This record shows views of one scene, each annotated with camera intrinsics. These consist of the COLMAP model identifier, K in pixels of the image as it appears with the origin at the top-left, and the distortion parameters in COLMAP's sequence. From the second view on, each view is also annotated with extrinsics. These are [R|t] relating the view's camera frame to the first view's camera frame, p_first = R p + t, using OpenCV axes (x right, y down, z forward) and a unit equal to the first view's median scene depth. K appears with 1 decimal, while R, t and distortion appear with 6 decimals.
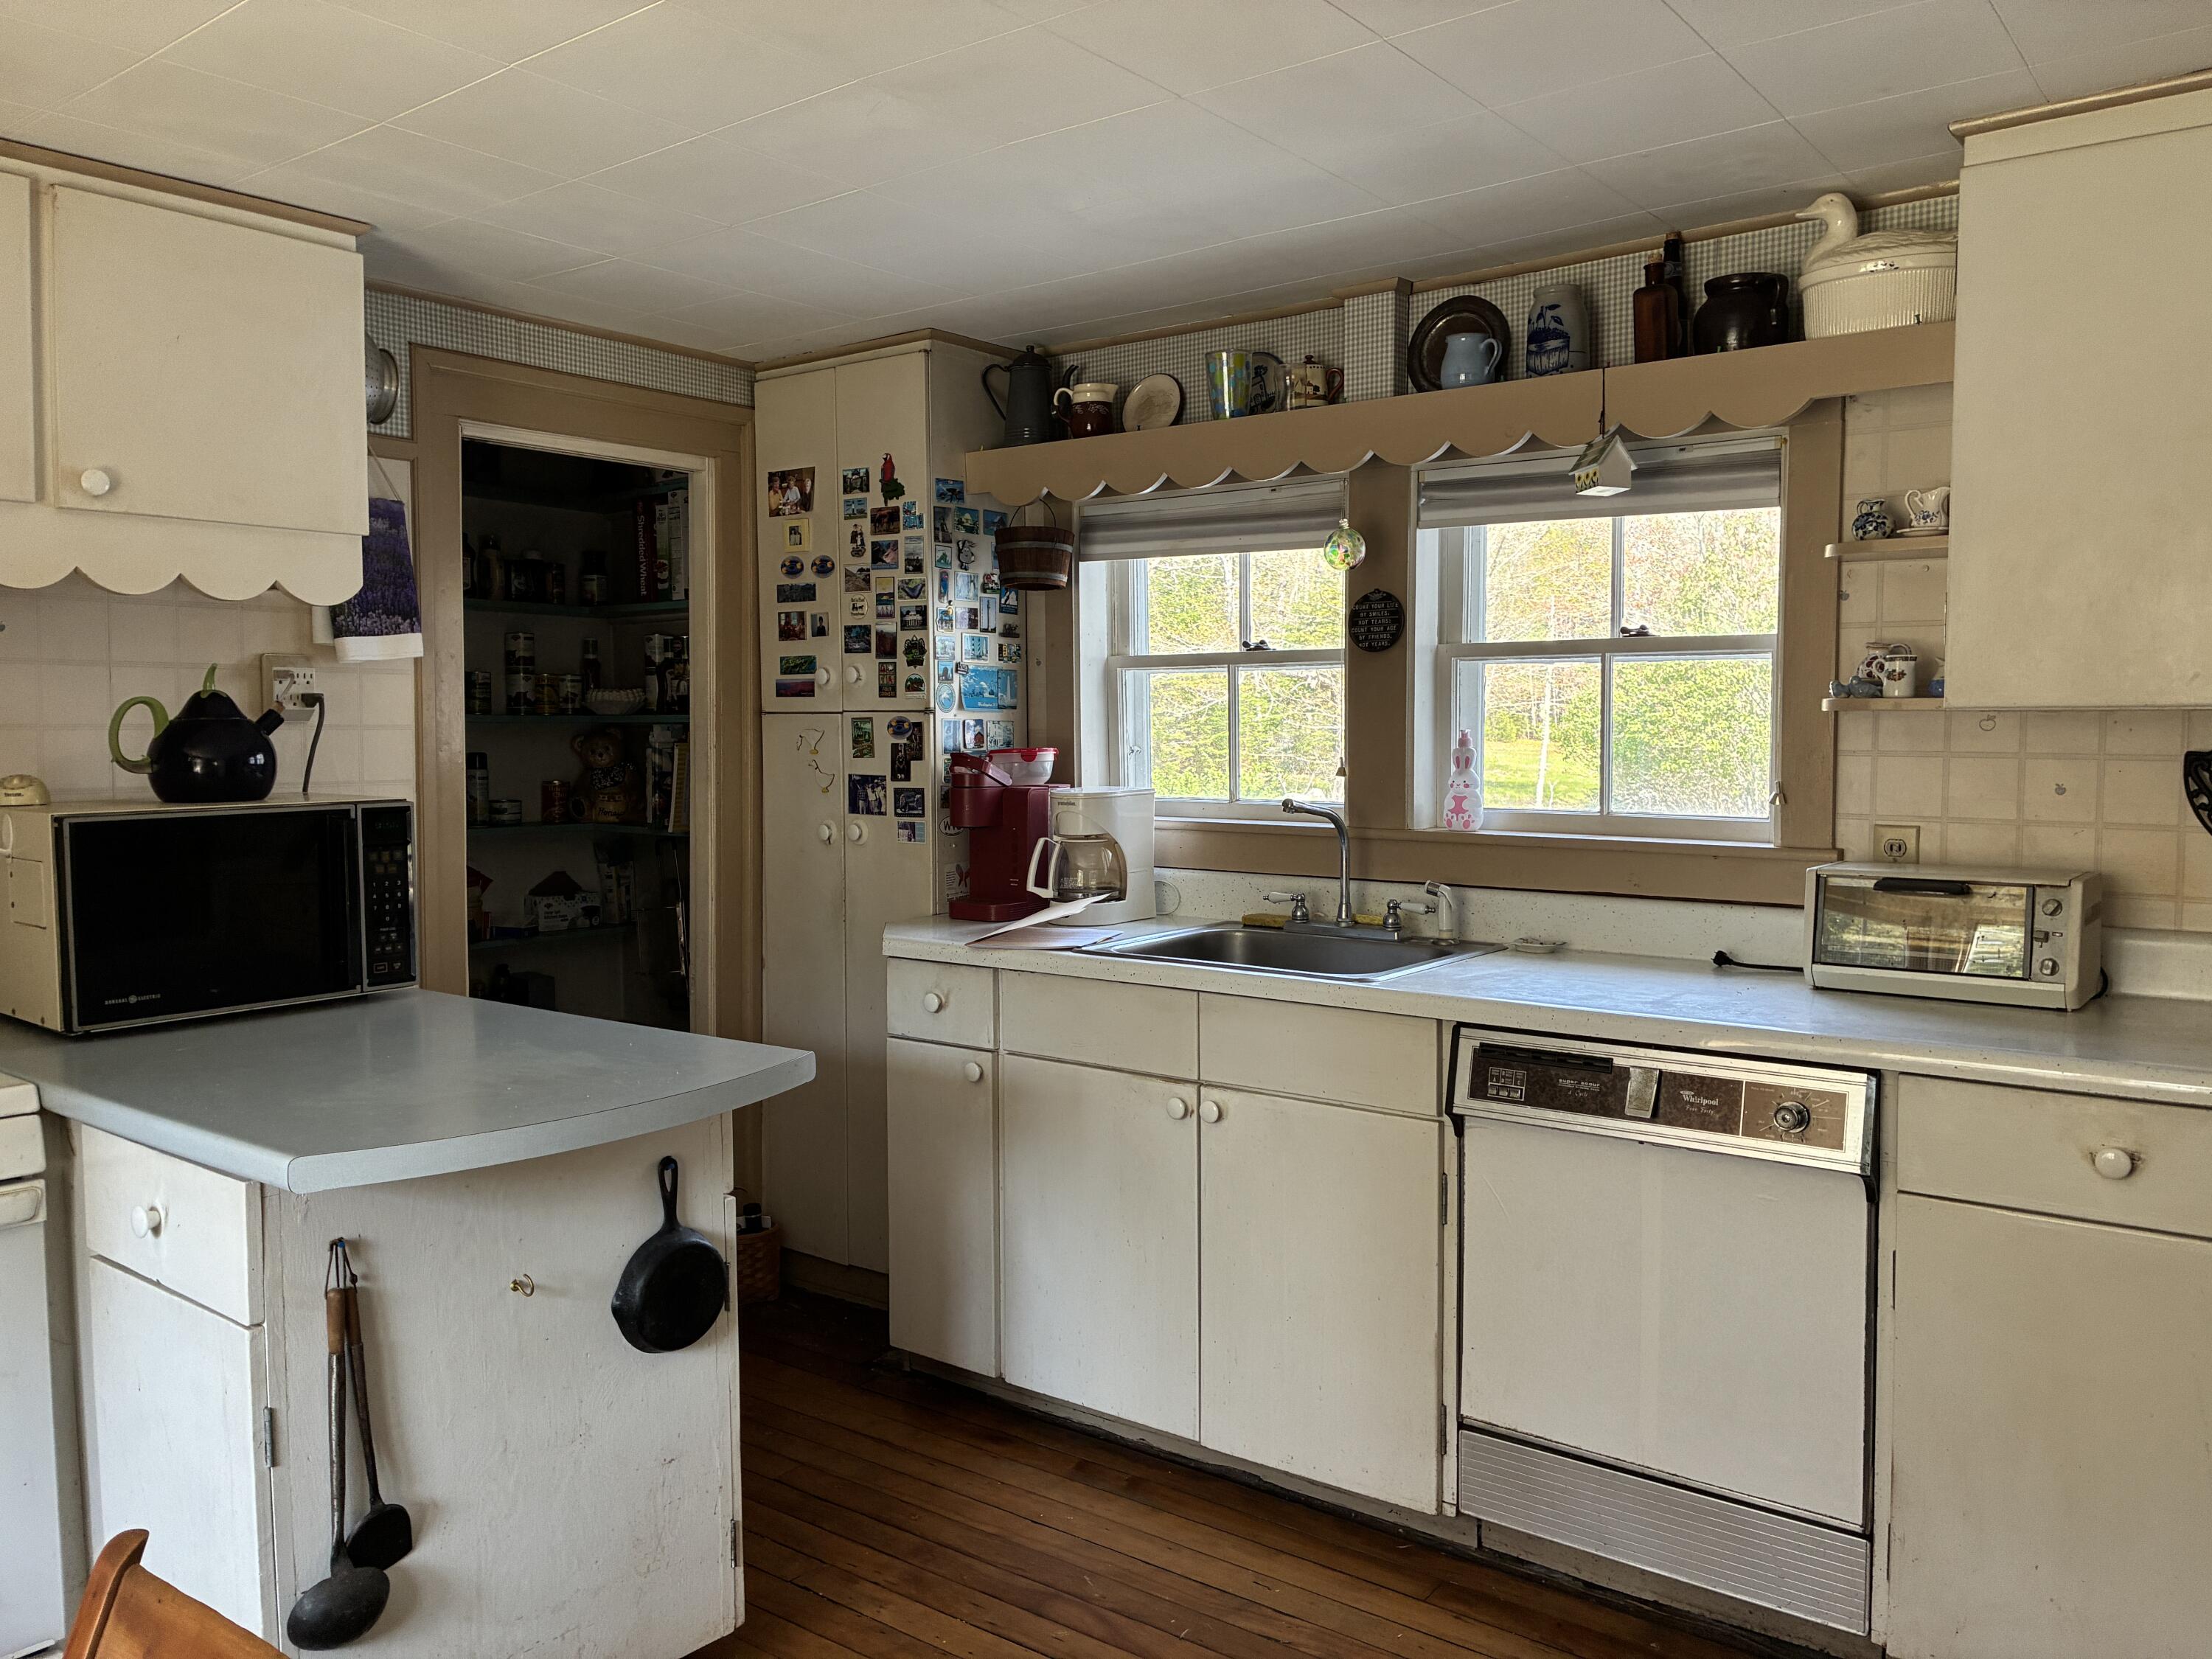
lens RADIAL K [[1658.0, 0, 1096.4], [0, 1658.0, 821.2], [0, 0, 1]] dist [0.039813, -0.079580]
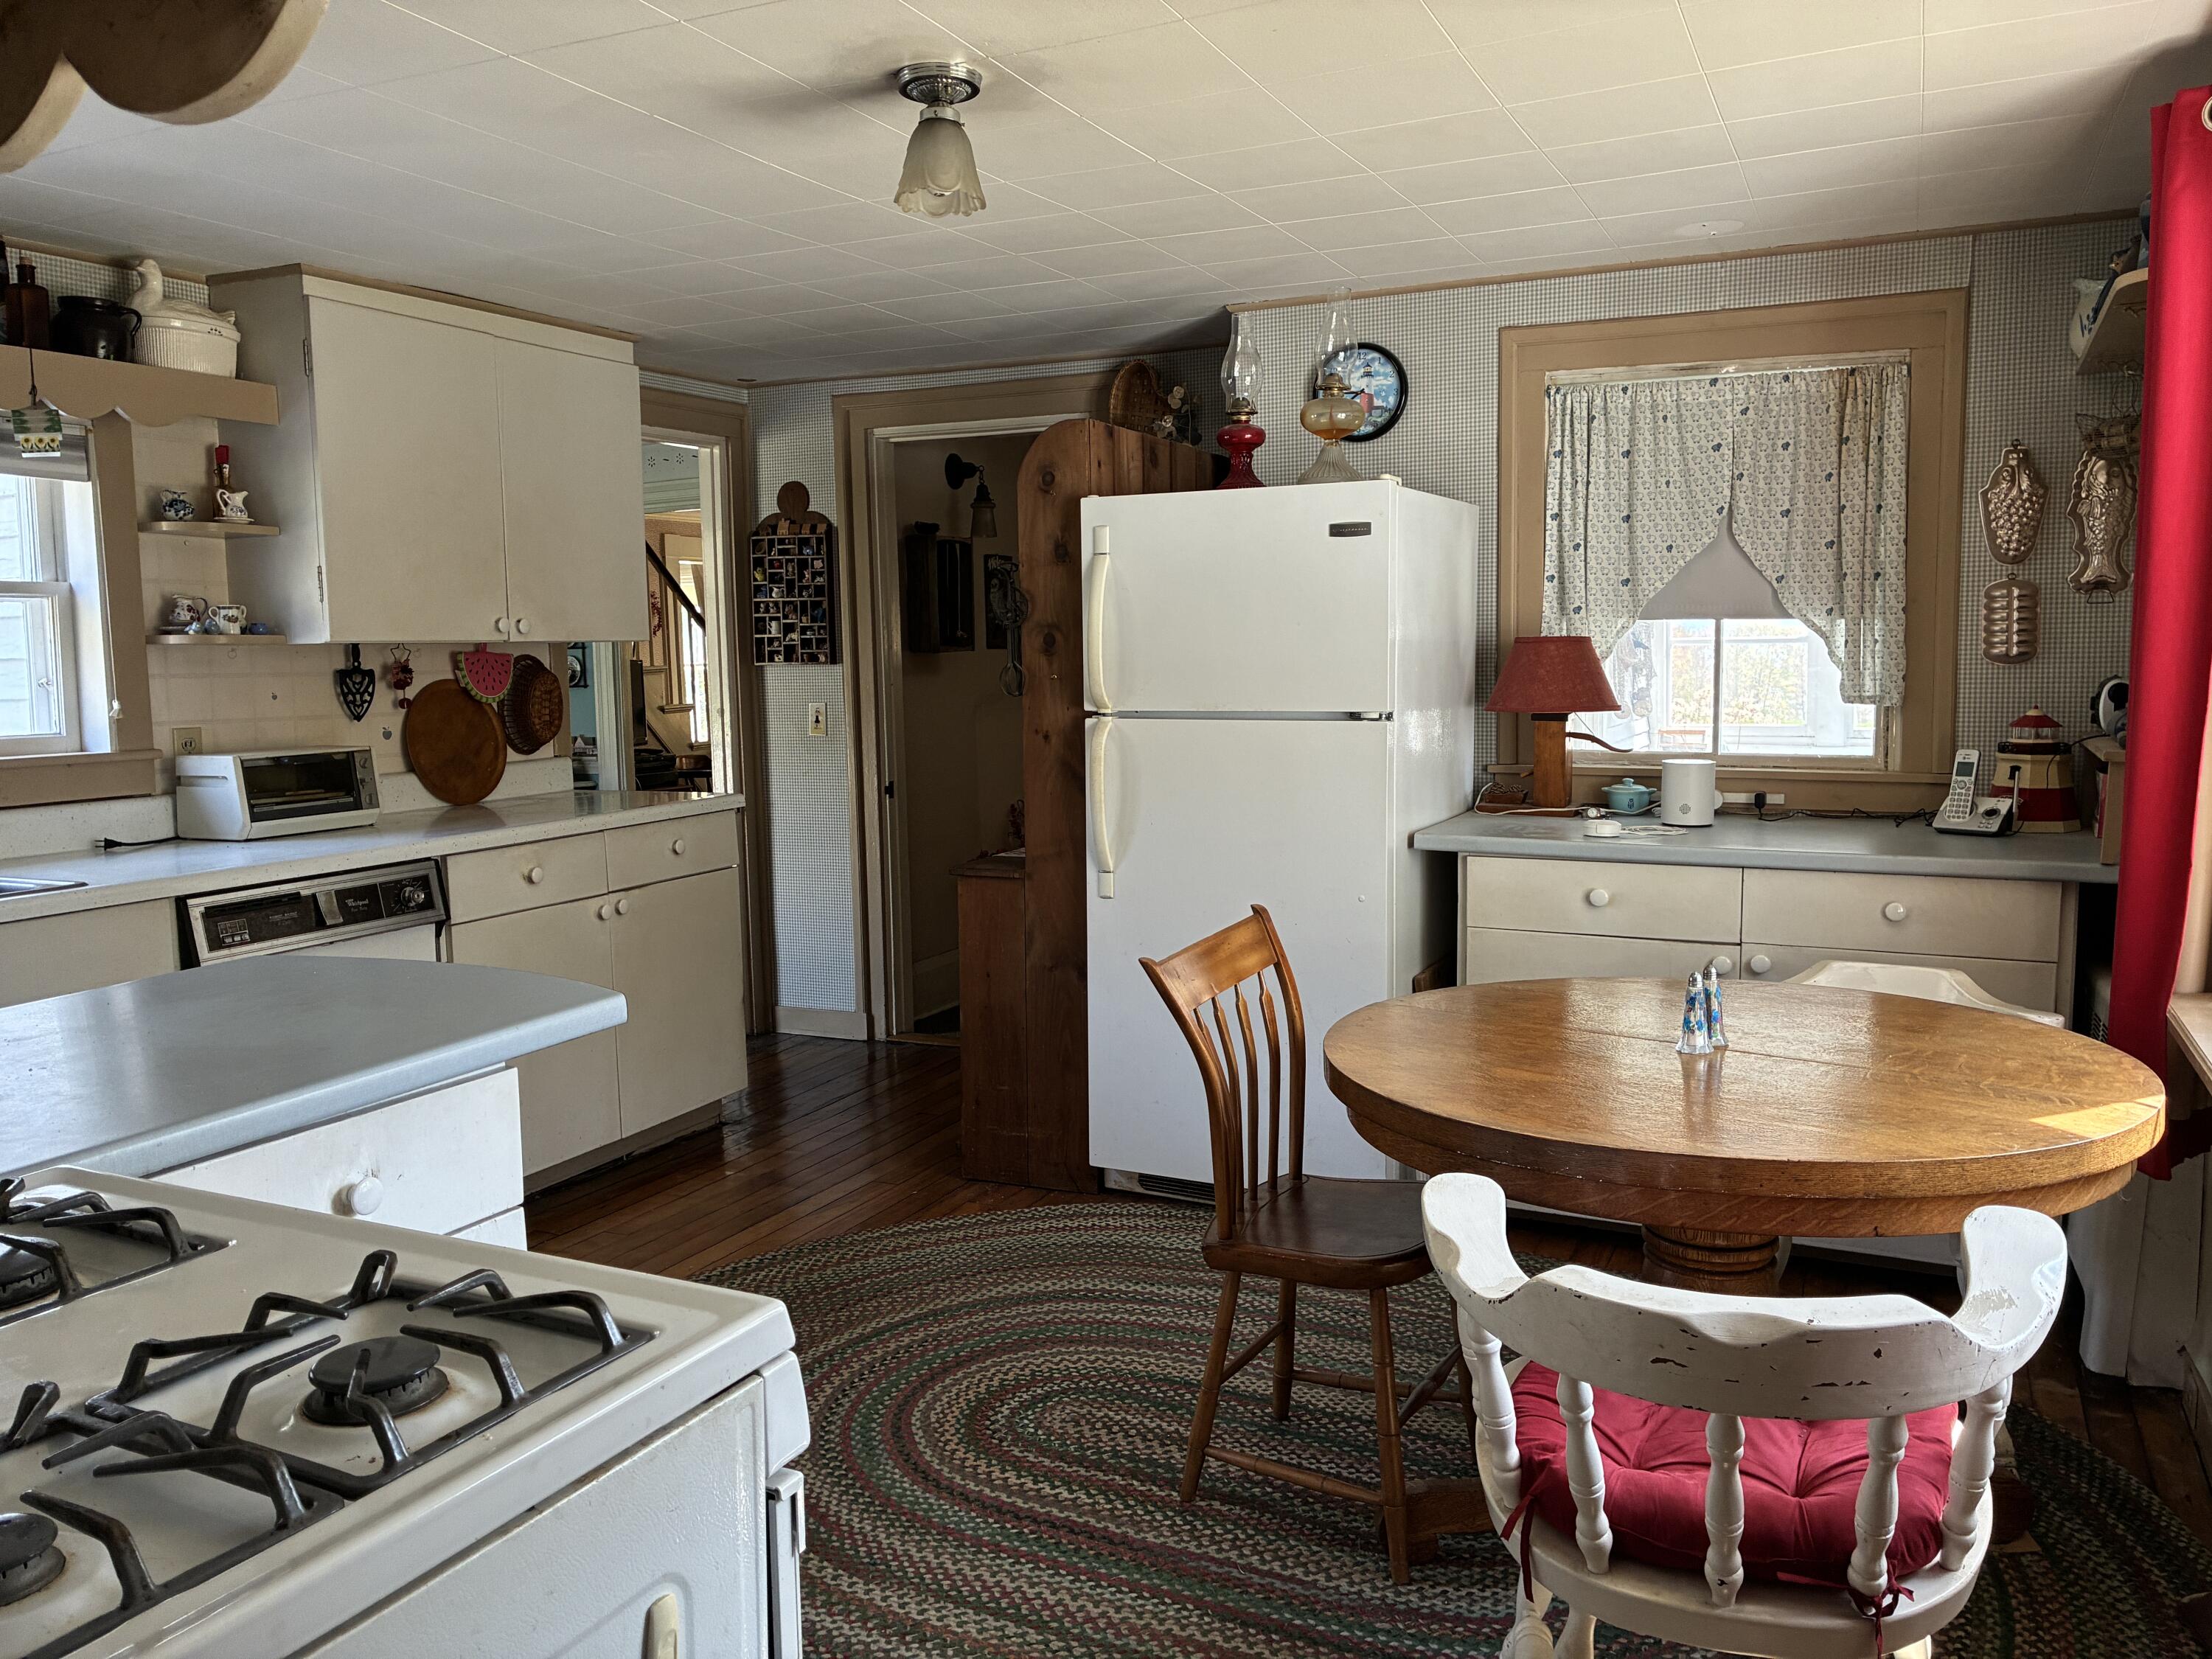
lens RADIAL K [[1658.0, 0, 1096.4], [0, 1658.0, 821.2], [0, 0, 1]] dist [0.039813, -0.079580]
pose [[-0.181088, -0.097655, 0.978607, -1.075508], [0.074843, 0.990804, 0.112721, -0.021291], [-0.980615, 0.093654, -0.172114, 0.533585]]
